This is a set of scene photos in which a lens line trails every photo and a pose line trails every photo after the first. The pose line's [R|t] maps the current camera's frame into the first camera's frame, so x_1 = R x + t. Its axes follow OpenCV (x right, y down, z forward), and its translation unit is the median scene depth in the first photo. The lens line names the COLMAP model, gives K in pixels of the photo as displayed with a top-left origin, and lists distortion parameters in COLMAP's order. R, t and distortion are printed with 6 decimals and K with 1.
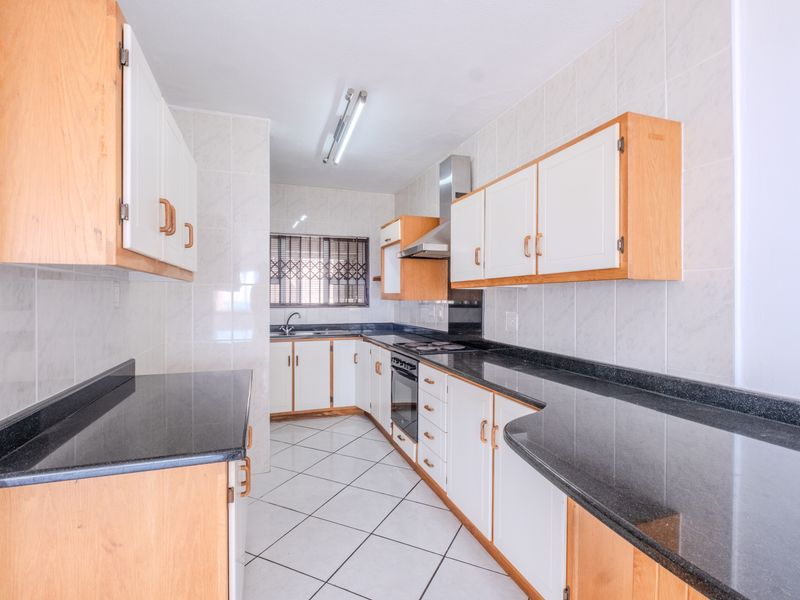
lens RADIAL K [[397.0, 0, 391.1], [0, 397.0, 298.2], [0, 0, 1]] dist [0.024664, -0.018258]
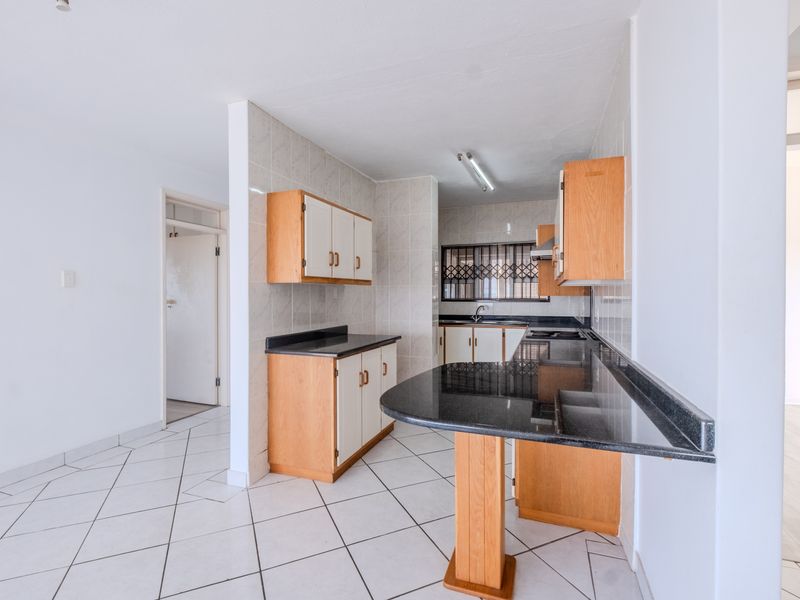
lens RADIAL K [[397.0, 0, 391.1], [0, 397.0, 298.2], [0, 0, 1]] dist [0.024664, -0.018258]
pose [[0.771350, 0.003928, -0.636399, 0.380306], [0.002086, 0.999960, 0.008701, 0.001346], [0.636407, -0.008039, 0.771311, -0.183246]]
